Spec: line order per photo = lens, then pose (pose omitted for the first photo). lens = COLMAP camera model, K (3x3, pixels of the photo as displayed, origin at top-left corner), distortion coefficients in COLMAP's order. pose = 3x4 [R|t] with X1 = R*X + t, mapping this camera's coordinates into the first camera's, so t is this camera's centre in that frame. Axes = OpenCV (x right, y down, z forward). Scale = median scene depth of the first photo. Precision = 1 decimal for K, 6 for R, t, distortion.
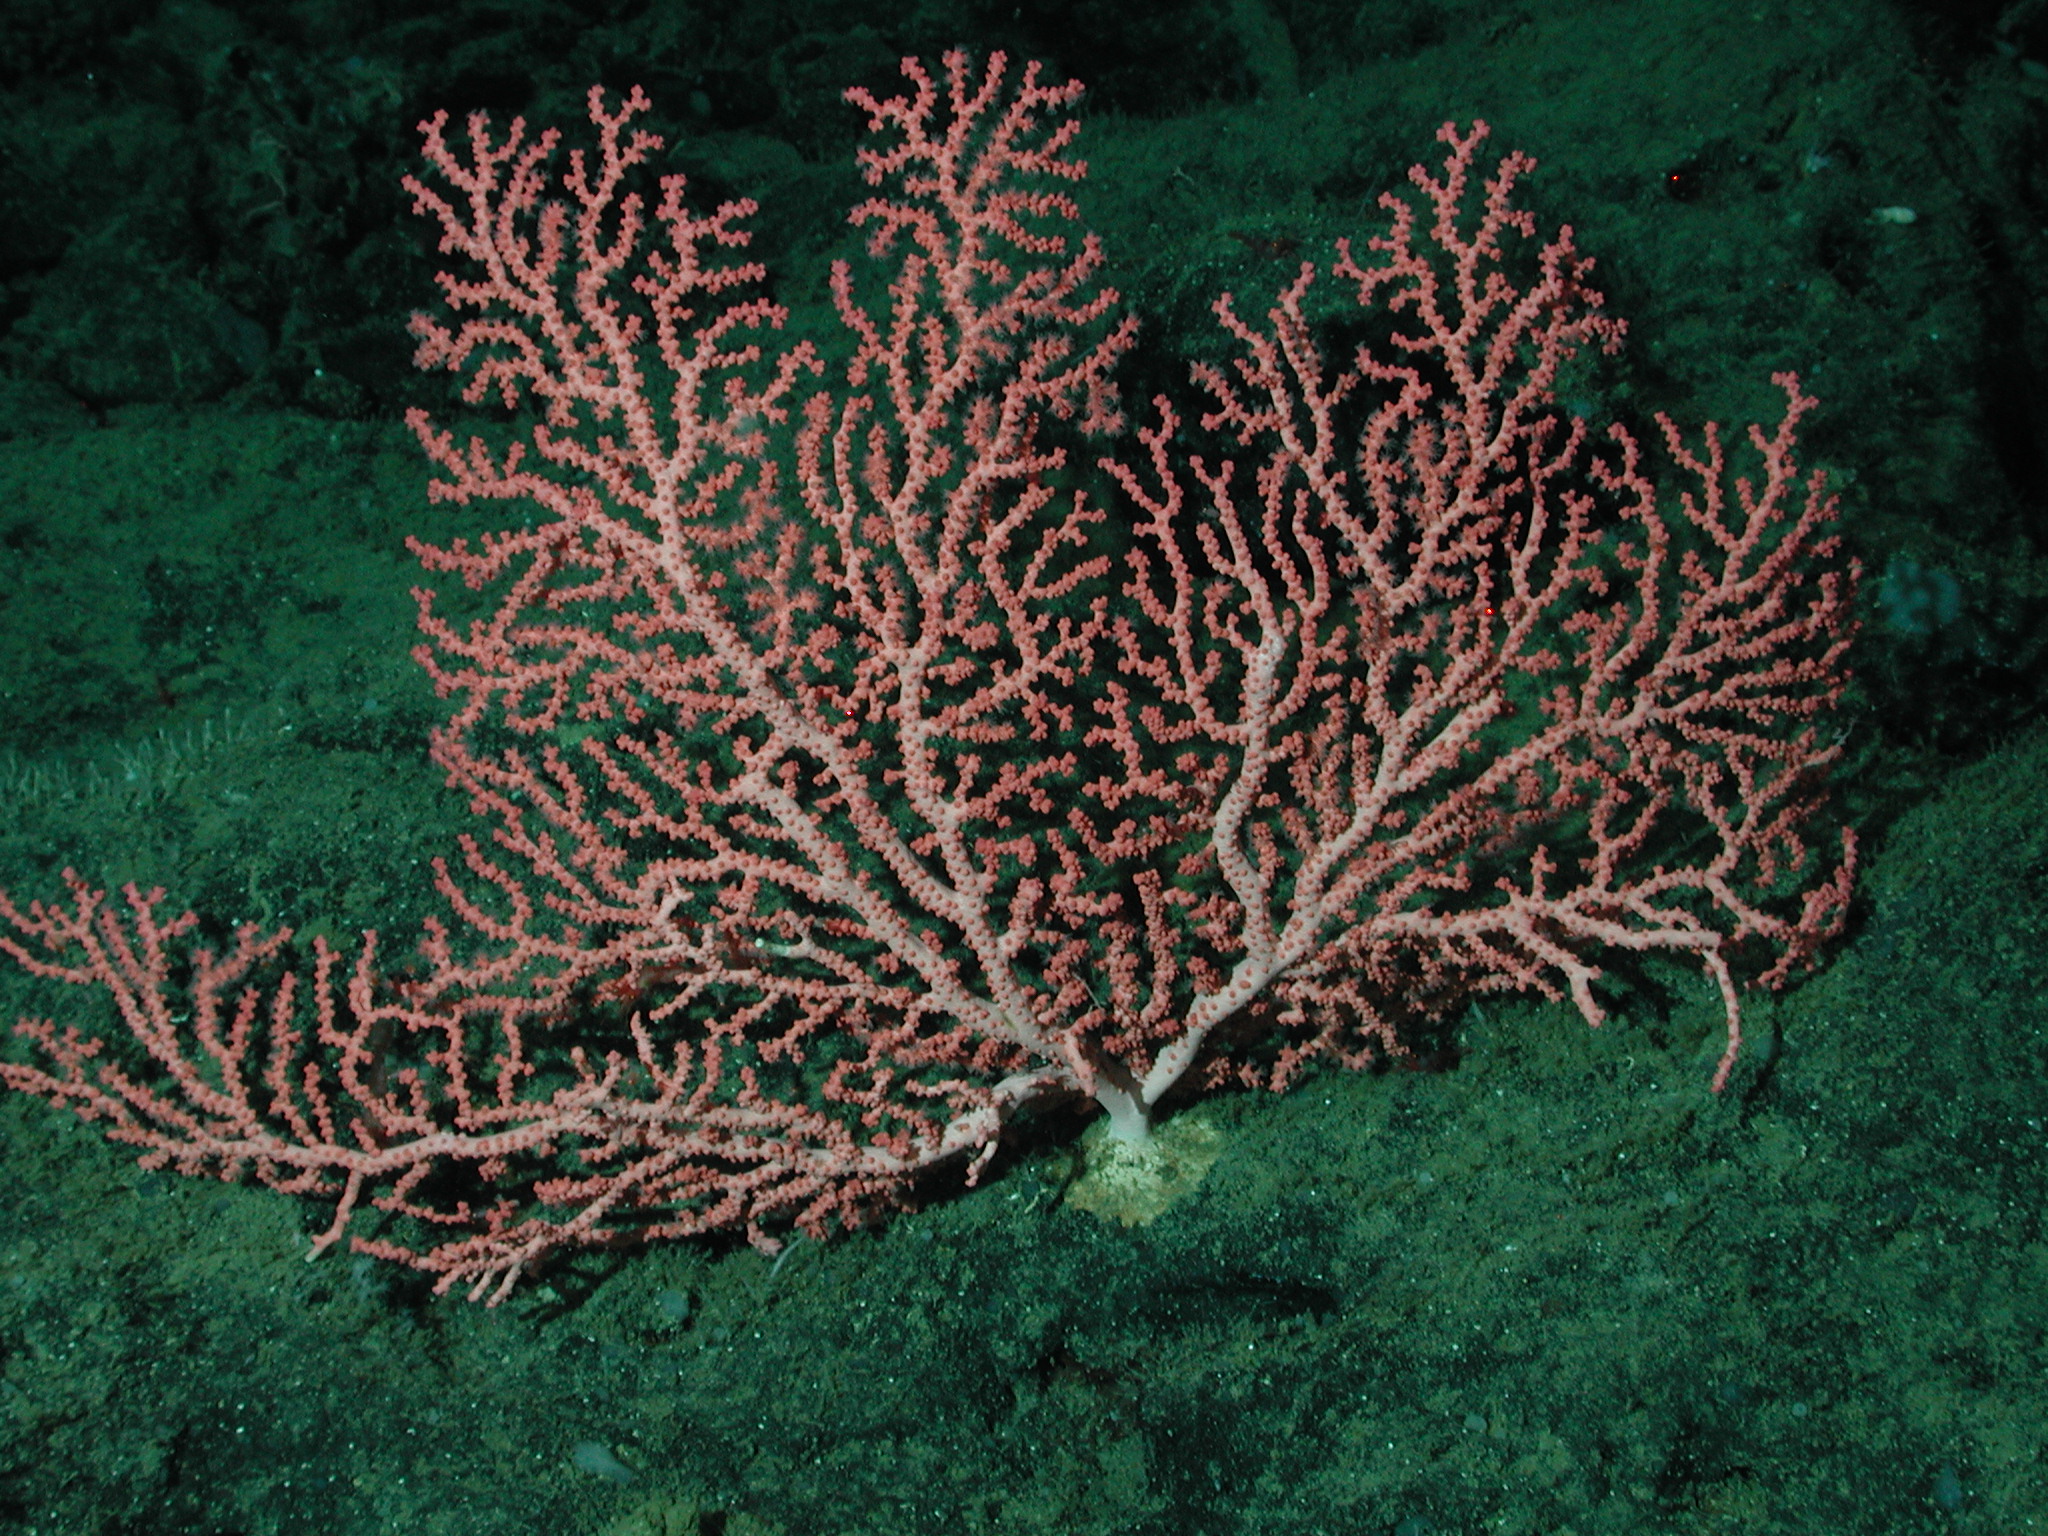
lens RADIAL K [[4412.0, 0, 1040.9], [0, 4412.0, 789.0], [0, 0, 1]] dist [0.269603, 0.000000]
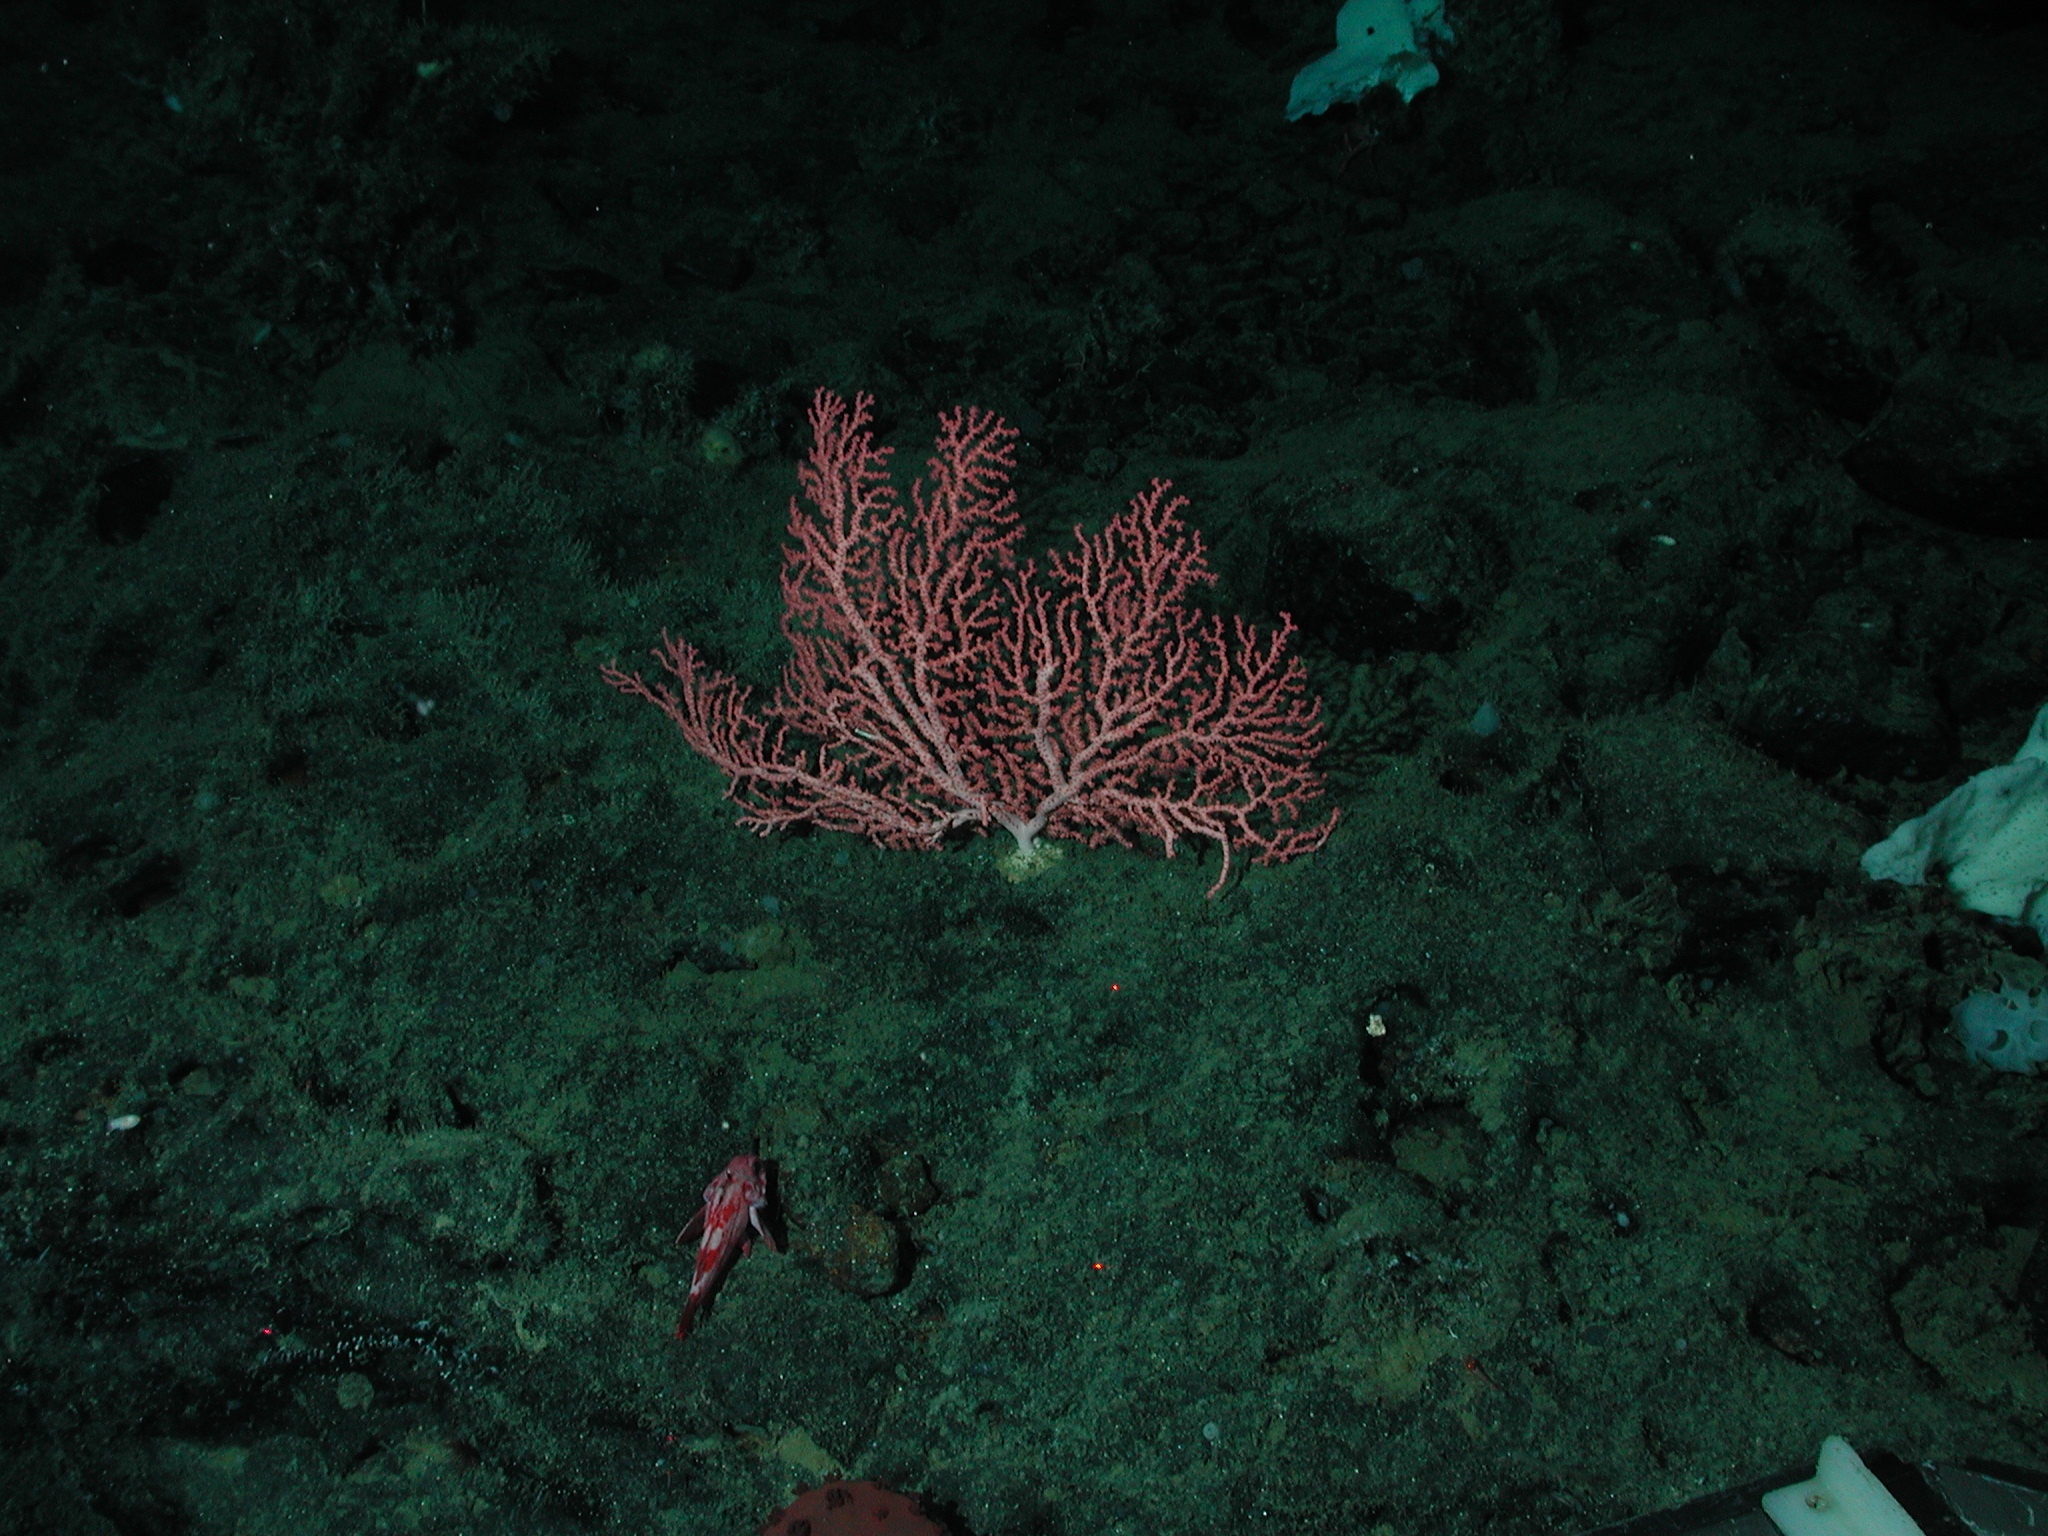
lens RADIAL K [[2365.9, 0, 1032.2], [0, 2365.9, 787.0], [0, 0, 1]] dist [-0.053328, 0.000000]
pose [[0.858532, 0.279114, -0.430137, 0.615279], [-0.230130, 0.959377, 0.163208, -0.178551], [0.458217, -0.041132, 0.887888, -0.166040]]
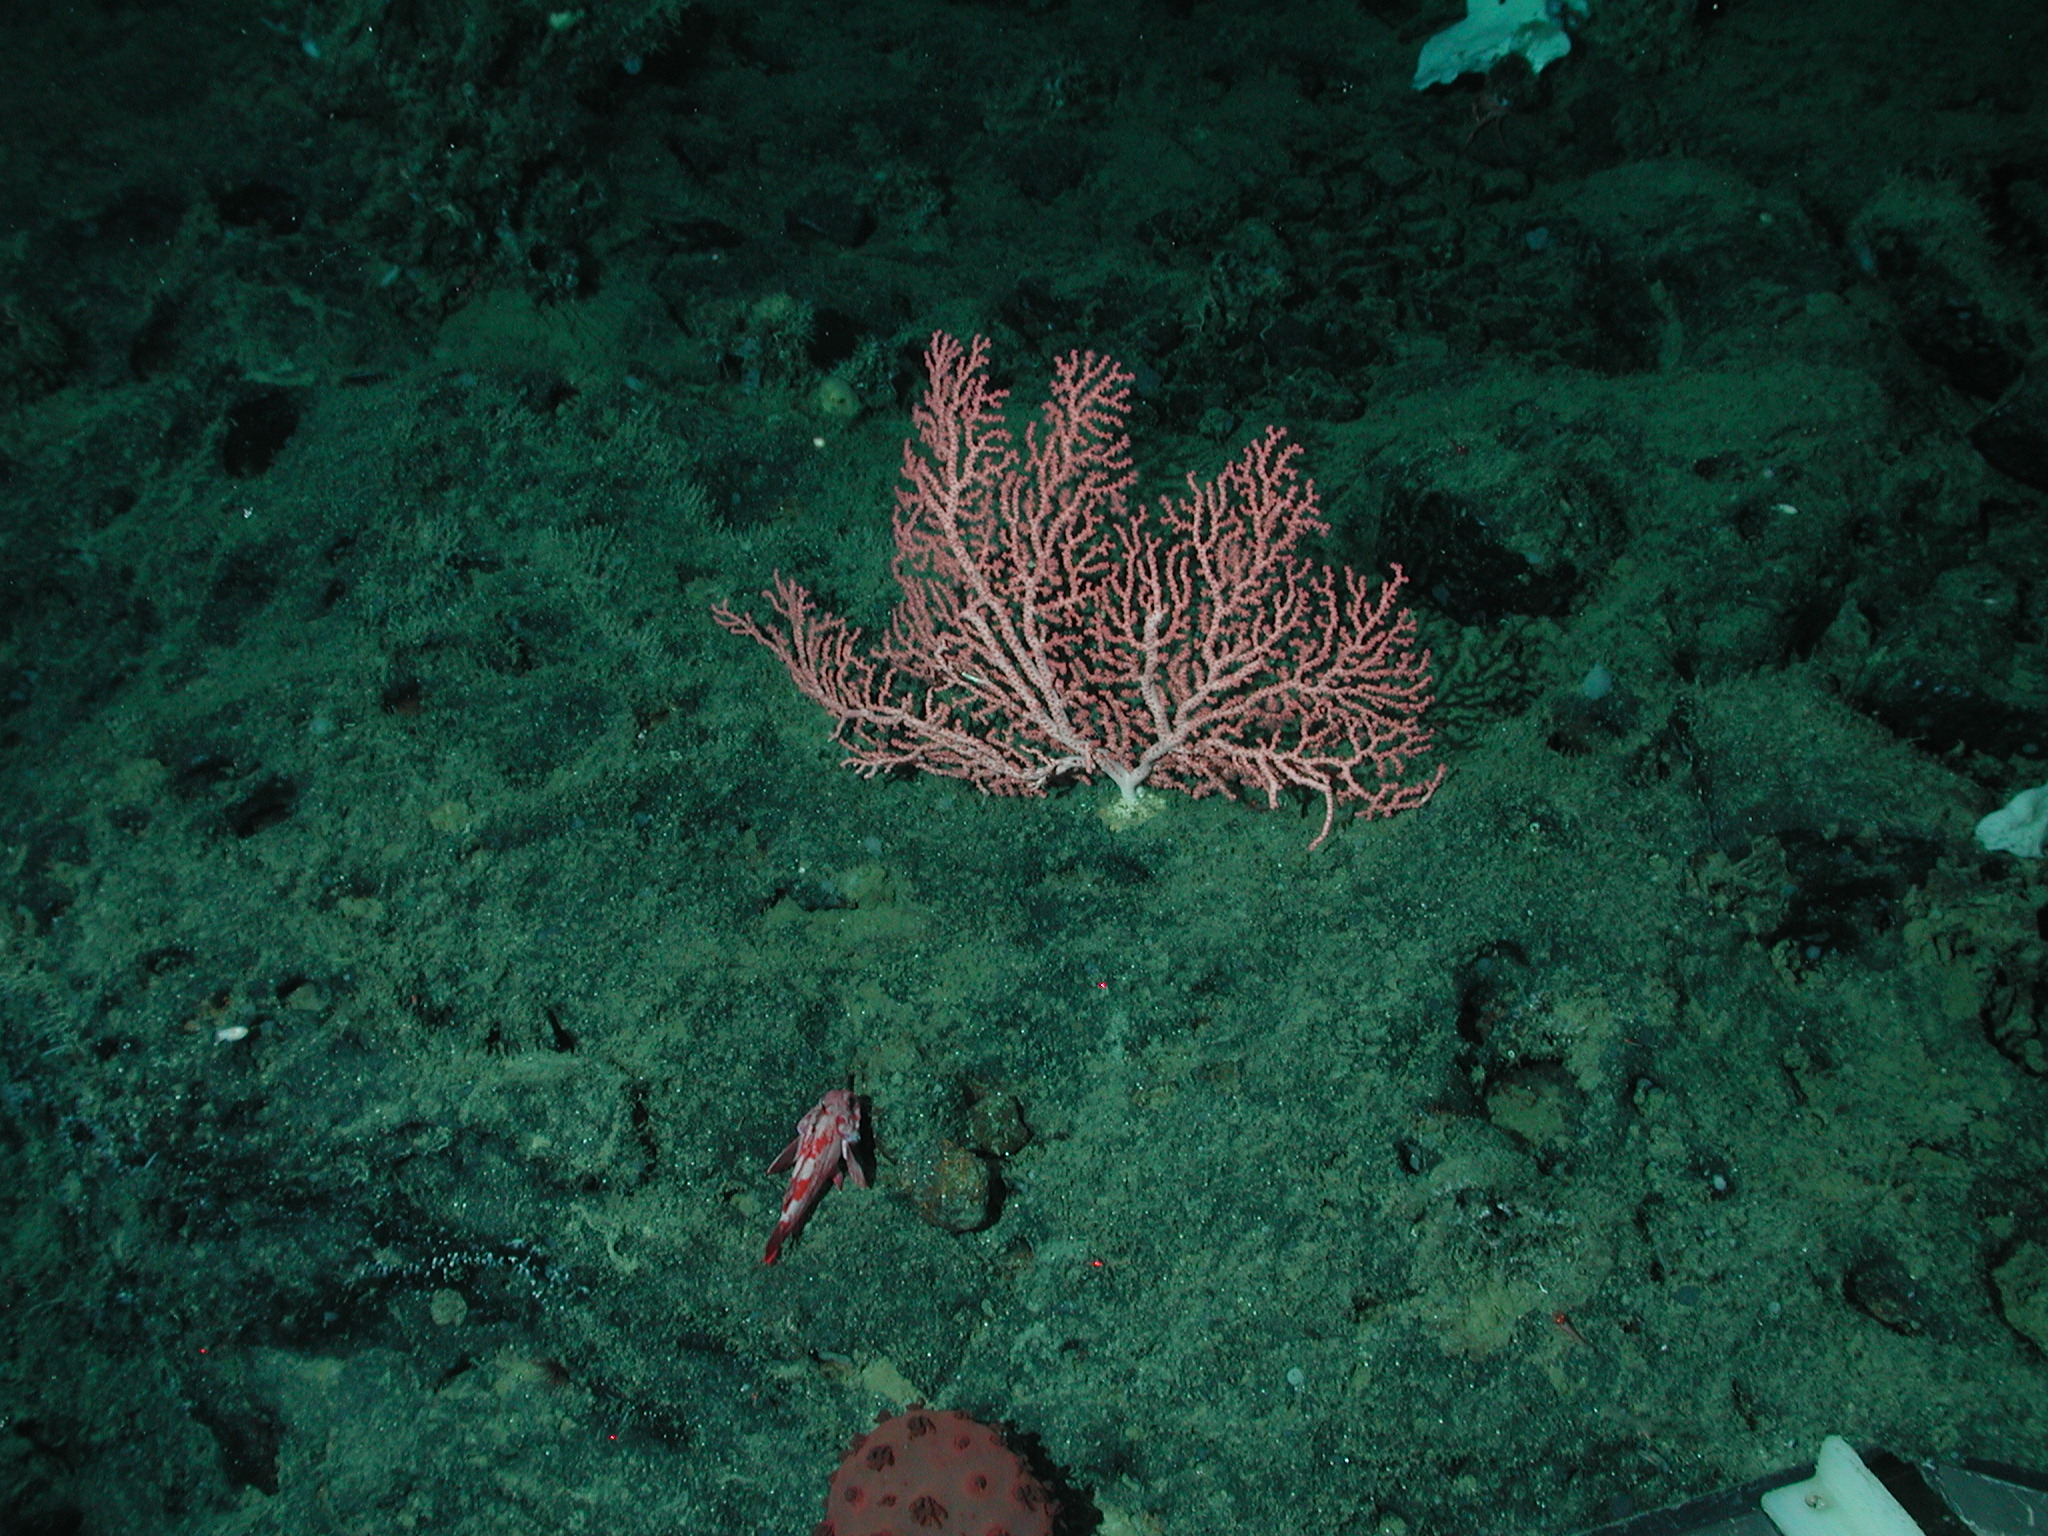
lens RADIAL K [[2365.9, 0, 1024.0], [0, 2365.9, 786.8], [0, 0, 1]] dist [-0.053328, 0.000000]
pose [[0.827477, 0.307087, -0.470084, 0.624573], [-0.251026, 0.951192, 0.179500, -0.156263], [0.502263, -0.030529, 0.864176, -0.166738]]
